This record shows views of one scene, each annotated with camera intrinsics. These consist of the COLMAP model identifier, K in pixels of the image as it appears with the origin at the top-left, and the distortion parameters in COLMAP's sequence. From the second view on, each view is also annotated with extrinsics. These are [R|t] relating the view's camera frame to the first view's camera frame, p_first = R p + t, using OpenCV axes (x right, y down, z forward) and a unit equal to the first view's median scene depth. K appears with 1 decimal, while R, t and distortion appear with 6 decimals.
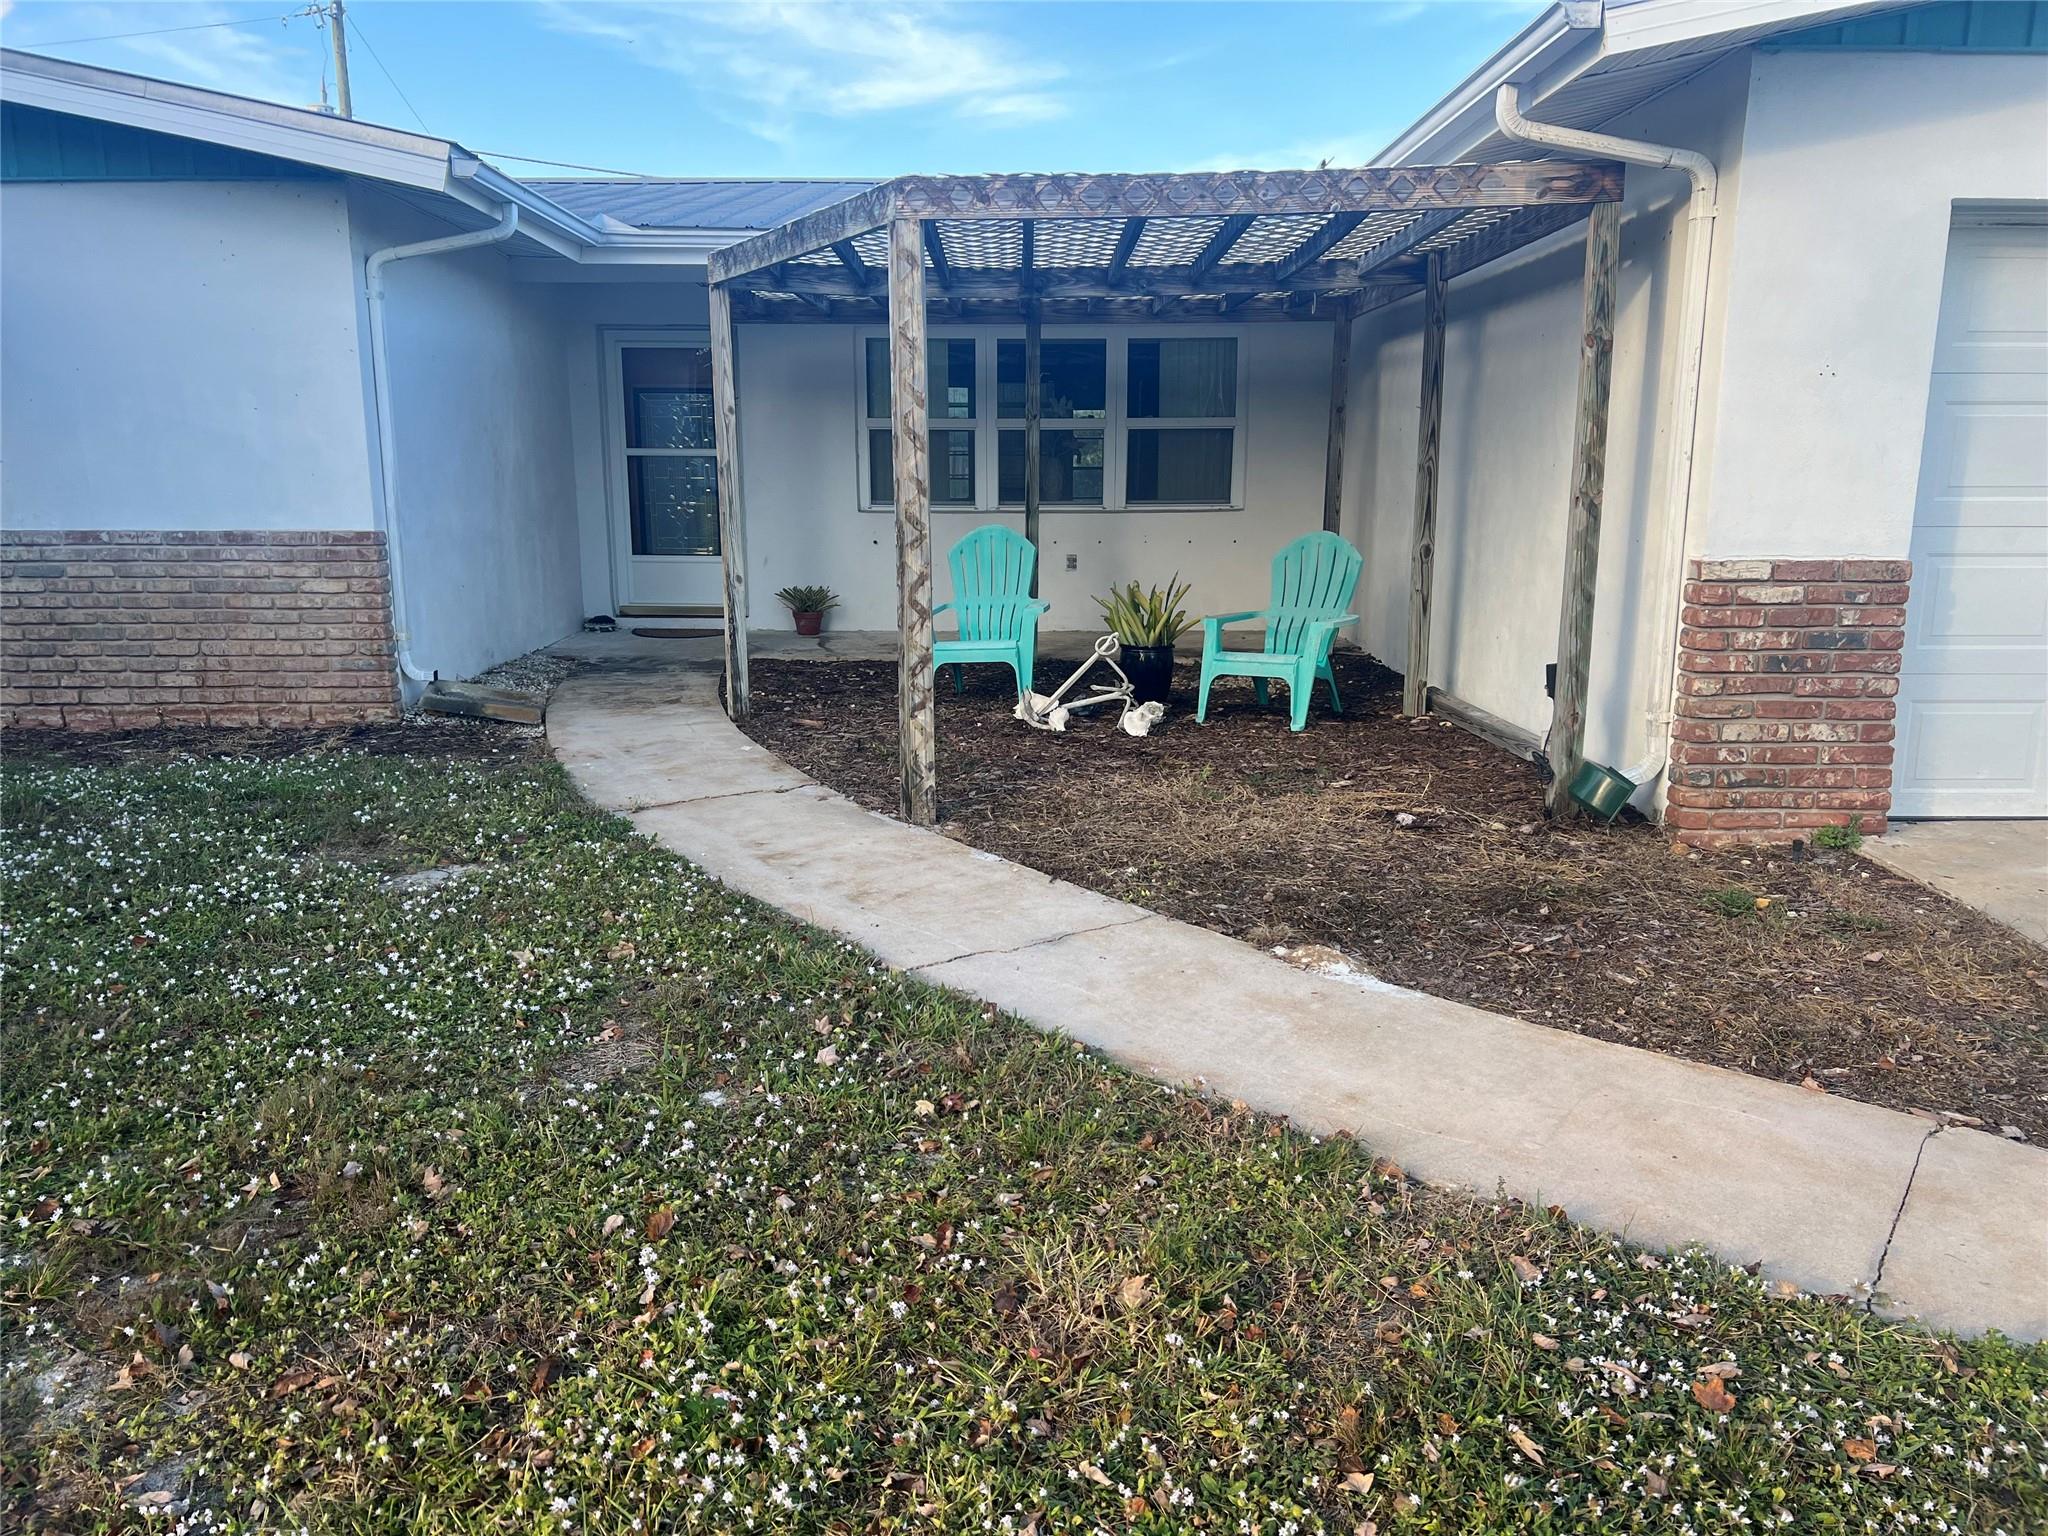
lens RADIAL K [[1551.3, 0, 1018.0], [0, 1551.3, 791.3], [0, 0, 1]] dist [0.059294, -0.070654]
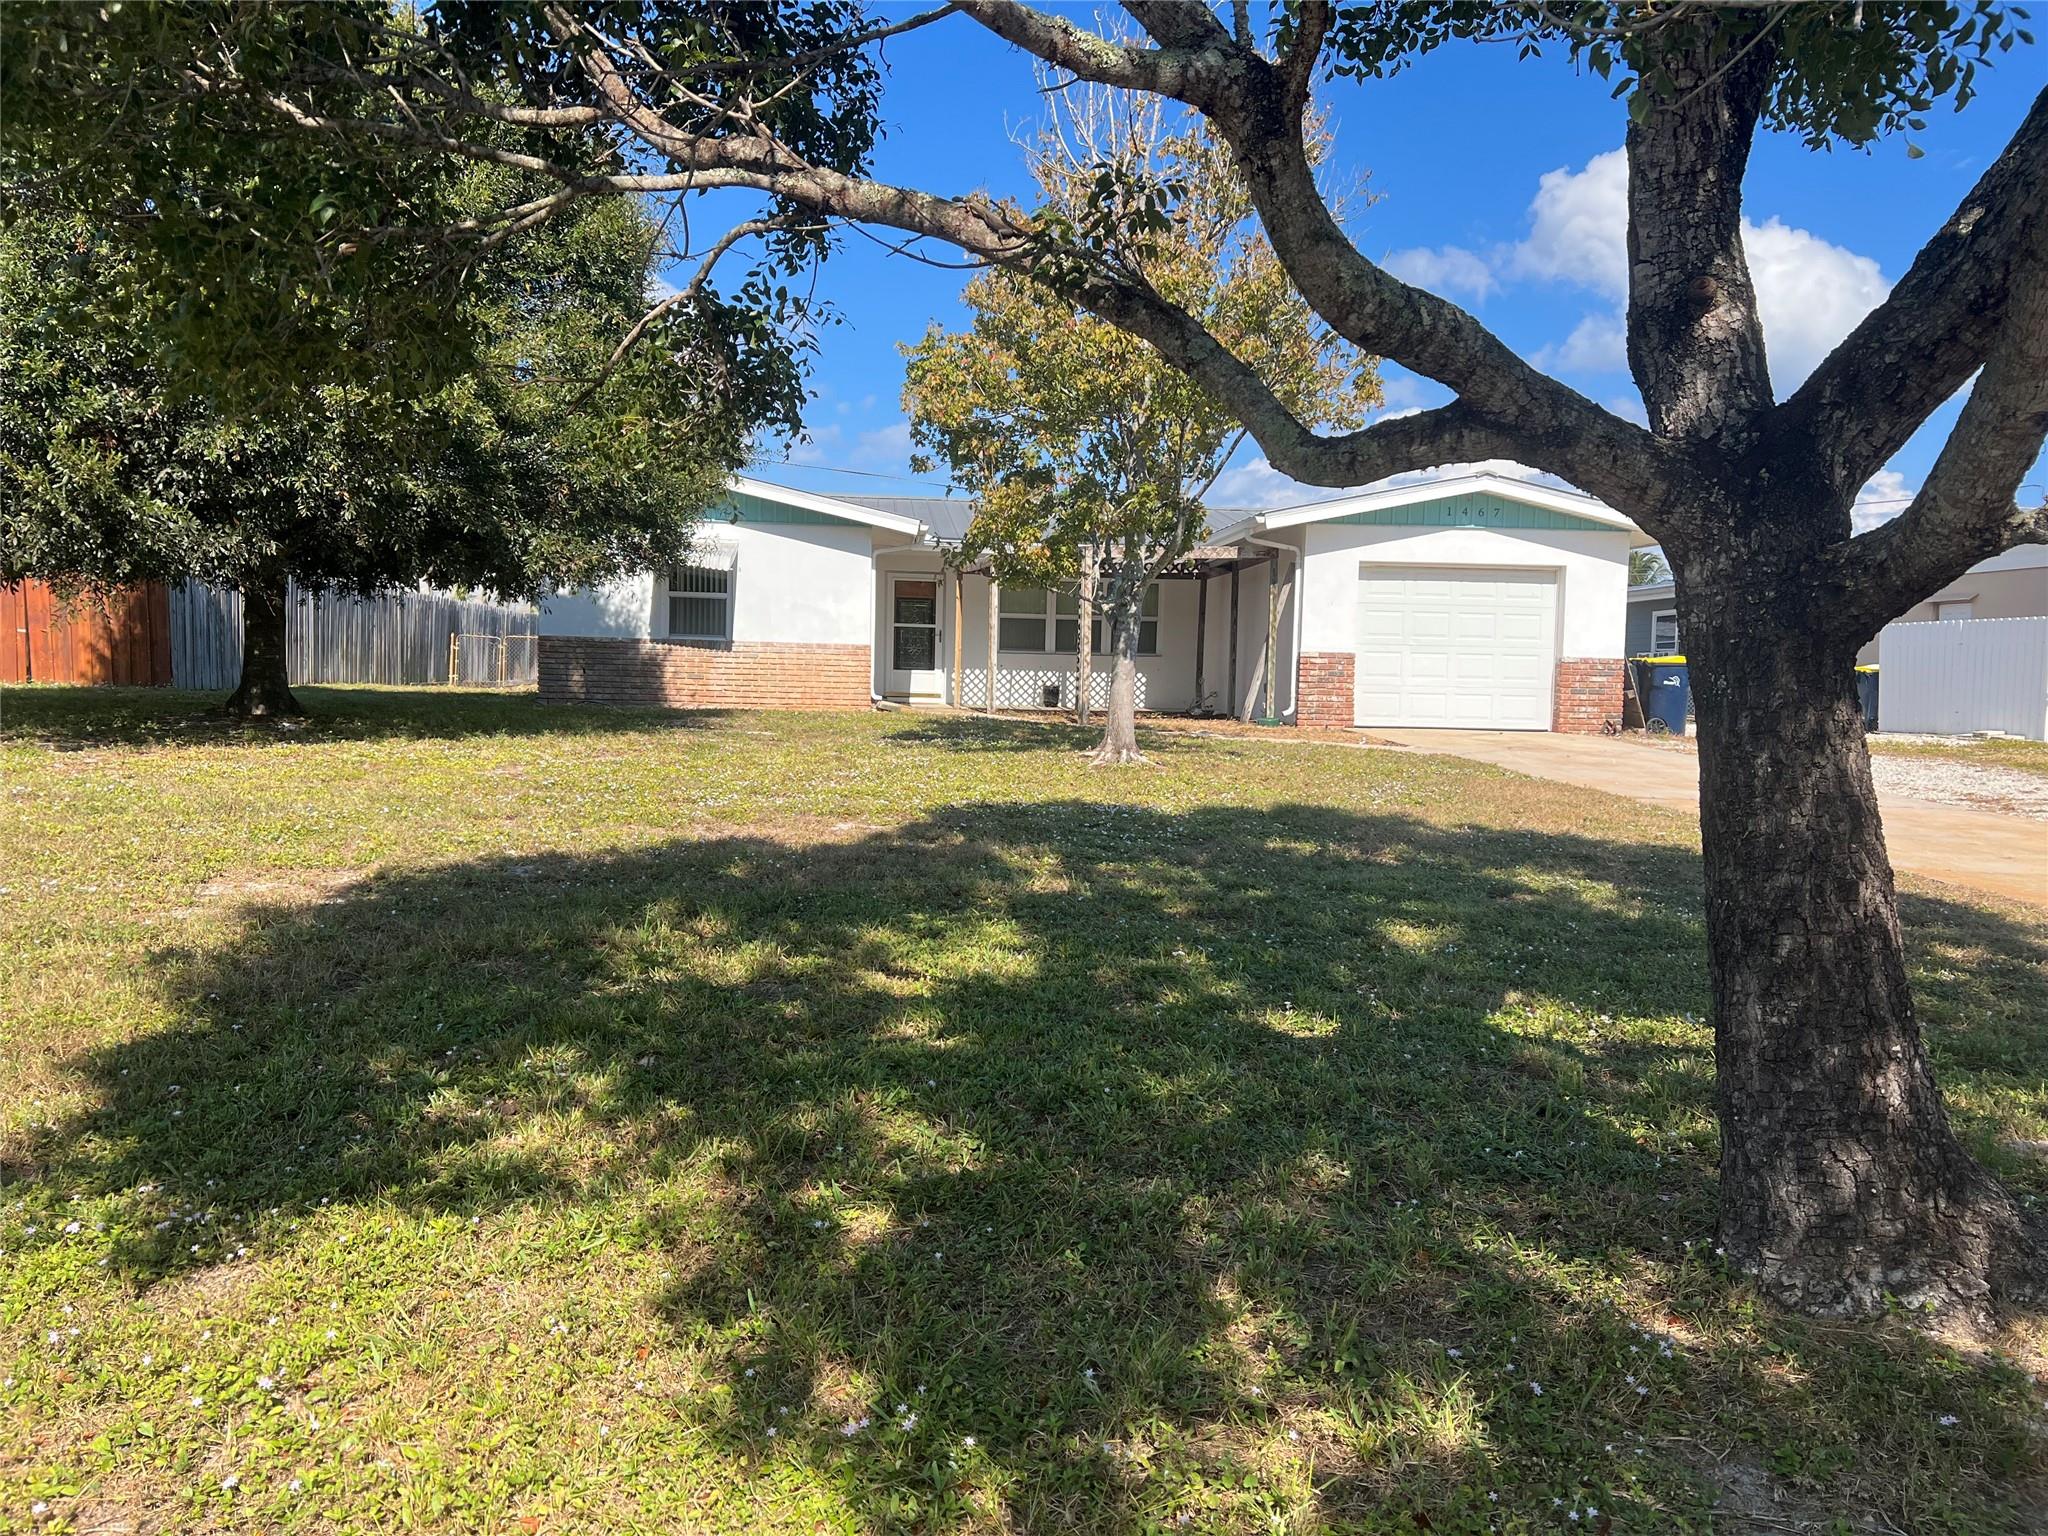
lens RADIAL K [[1551.3, 0, 1012.5], [0, 1551.3, 788.6], [0, 0, 1]] dist [0.059294, -0.070654]
pose [[0.995928, 0.018335, 0.088264, -0.392617], [-0.006018, 0.990437, -0.137838, 0.477022], [-0.089947, 0.136746, 0.986514, -1.758109]]
